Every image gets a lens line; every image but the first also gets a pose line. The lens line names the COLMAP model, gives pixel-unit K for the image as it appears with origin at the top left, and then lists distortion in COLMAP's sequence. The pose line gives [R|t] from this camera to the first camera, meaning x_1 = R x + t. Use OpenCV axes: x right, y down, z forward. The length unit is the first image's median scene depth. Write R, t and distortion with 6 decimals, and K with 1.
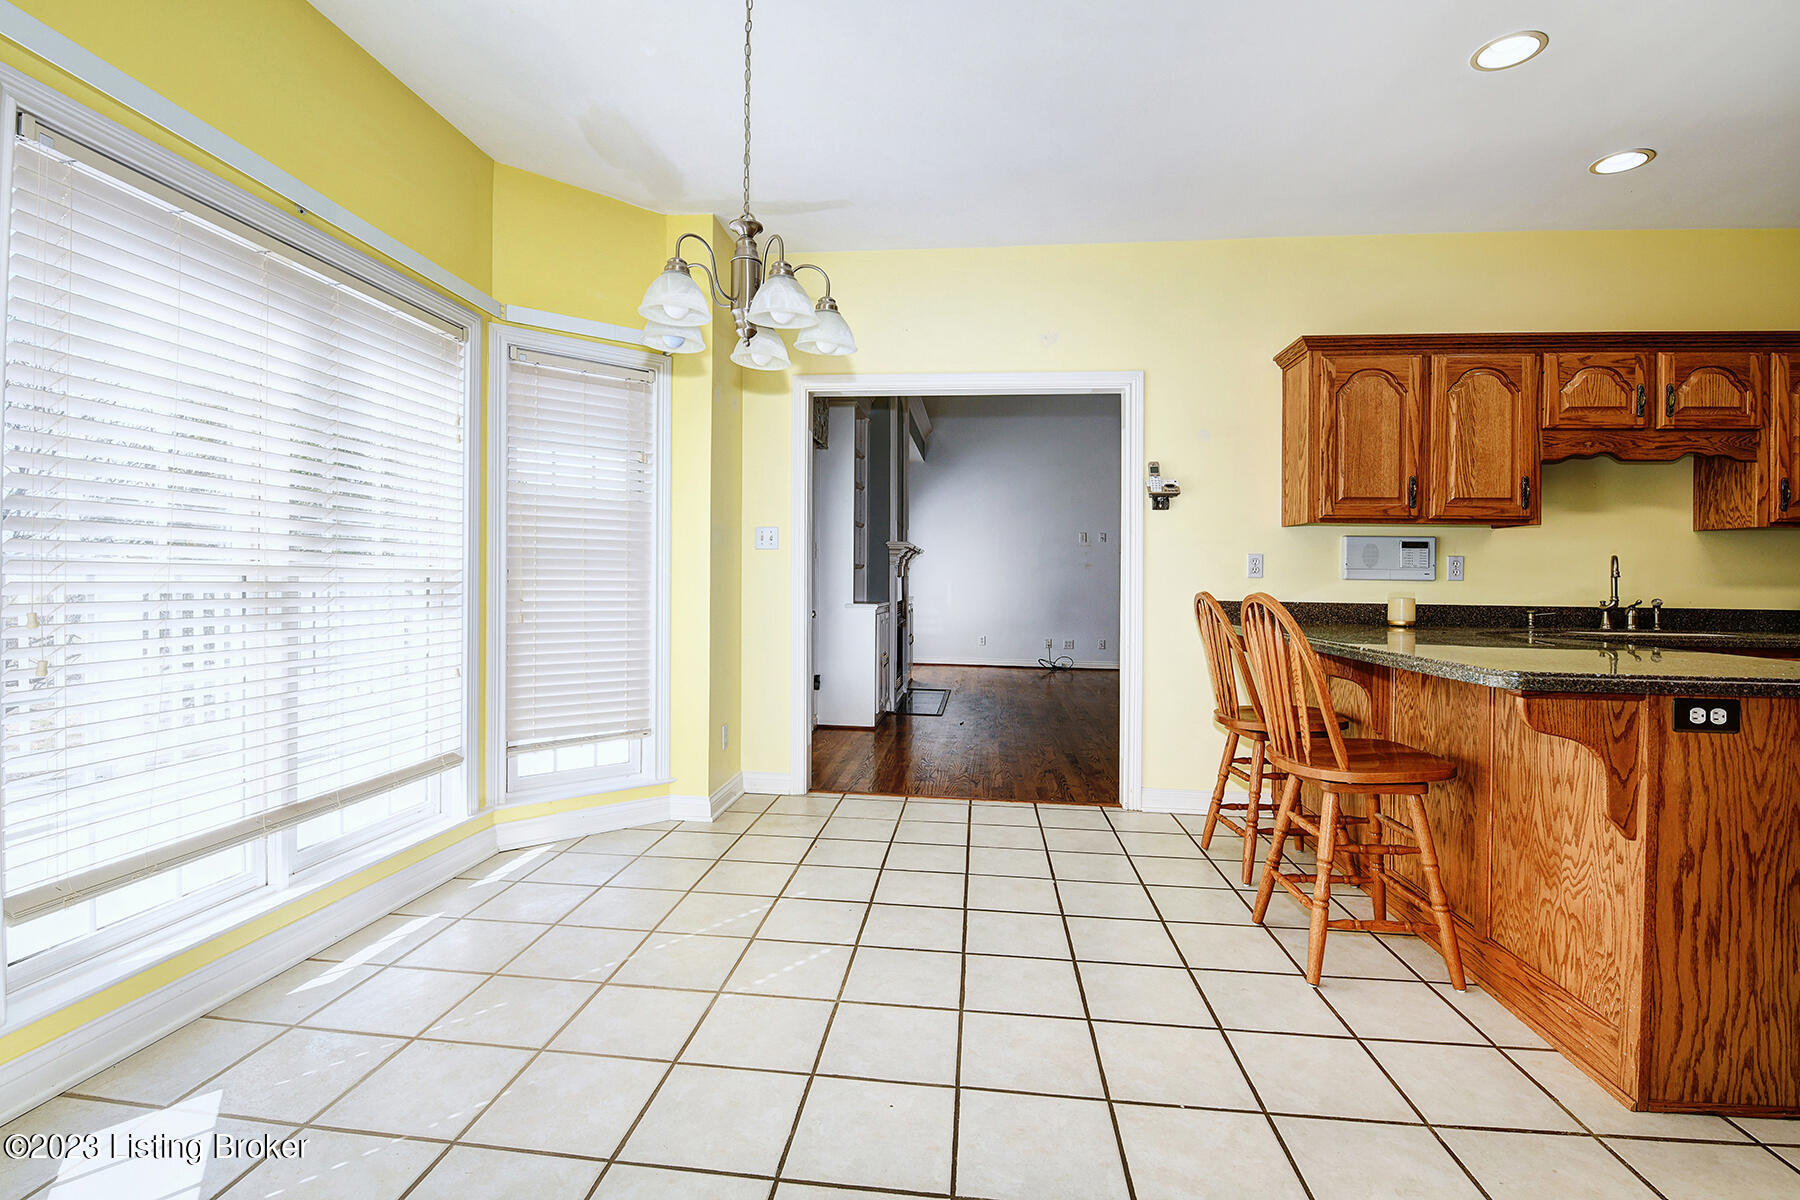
lens RADIAL K [[797.6, 0, 894.1], [0, 797.6, 596.6], [0, 0, 1]] dist [-0.004675, -0.008391]
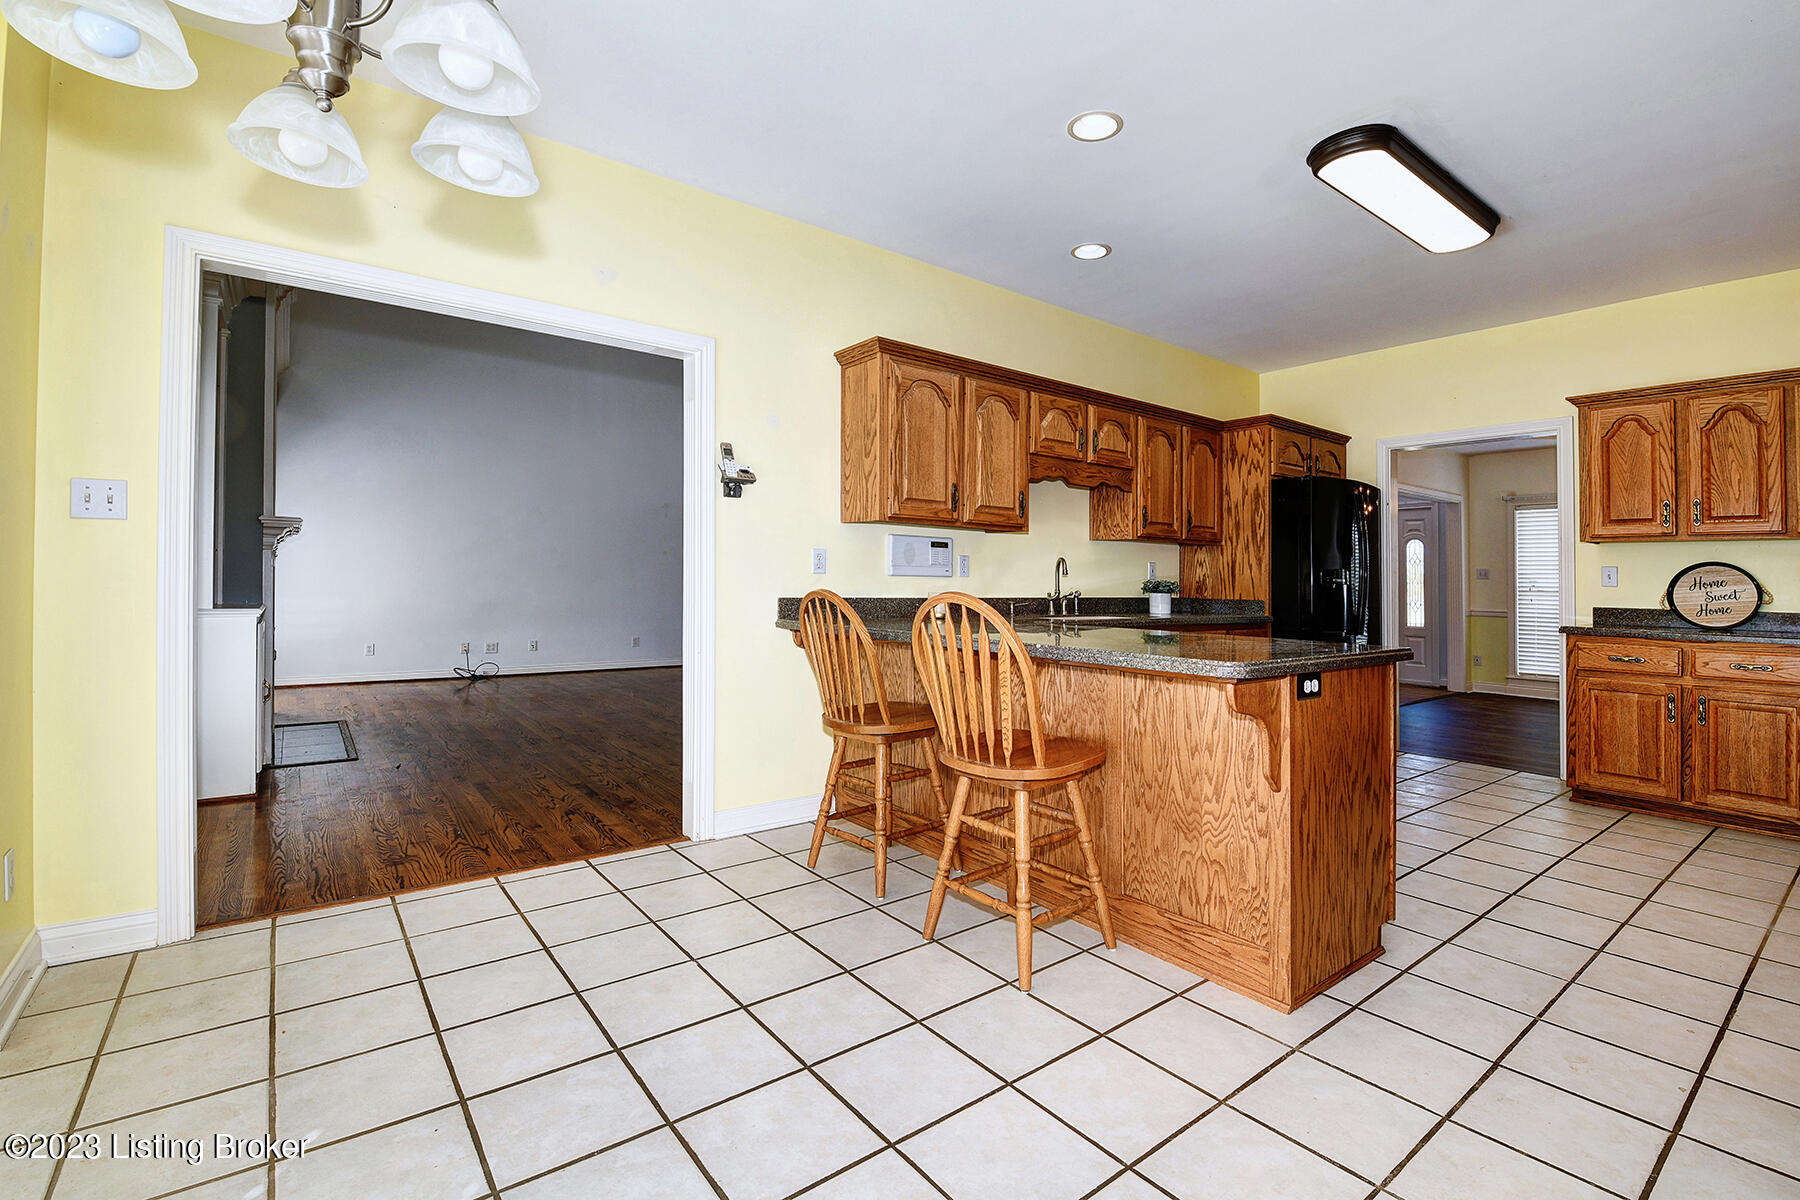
lens RADIAL K [[797.6, 0, 914.3], [0, 797.6, 571.8], [0, 0, 1]] dist [-0.004675, -0.008391]
pose [[0.710279, 0.005524, 0.703898, -0.173113], [0.008017, 0.999841, -0.015936, -0.010276], [-0.703874, 0.016962, 0.710122, 0.252799]]
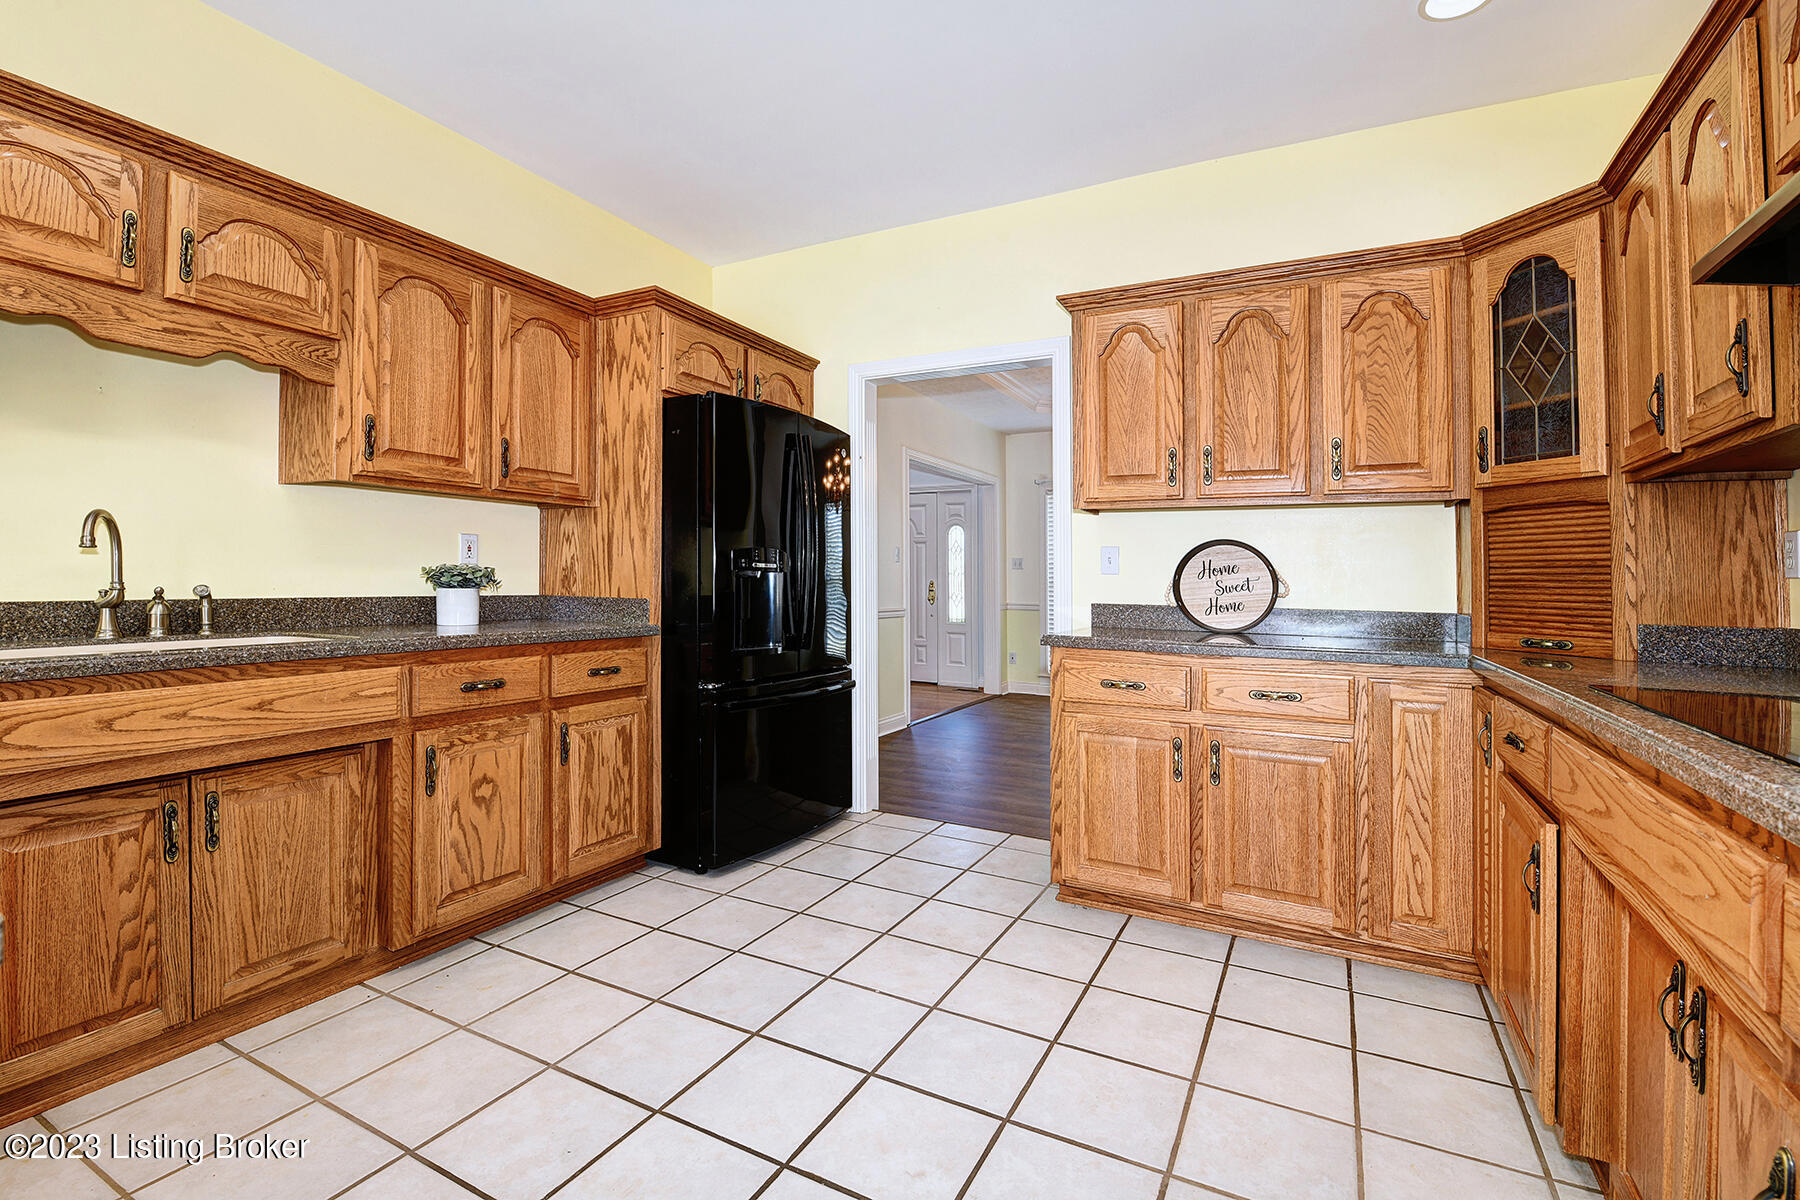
lens RADIAL K [[797.6, 0, 903.7], [0, 797.6, 562.1], [0, 0, 1]] dist [-0.004675, -0.008391]
pose [[0.349615, 0.011182, 0.936827, 0.597500], [0.010269, 0.999823, -0.015767, 0.000536], [-0.936837, 0.015133, 0.349438, 0.271177]]
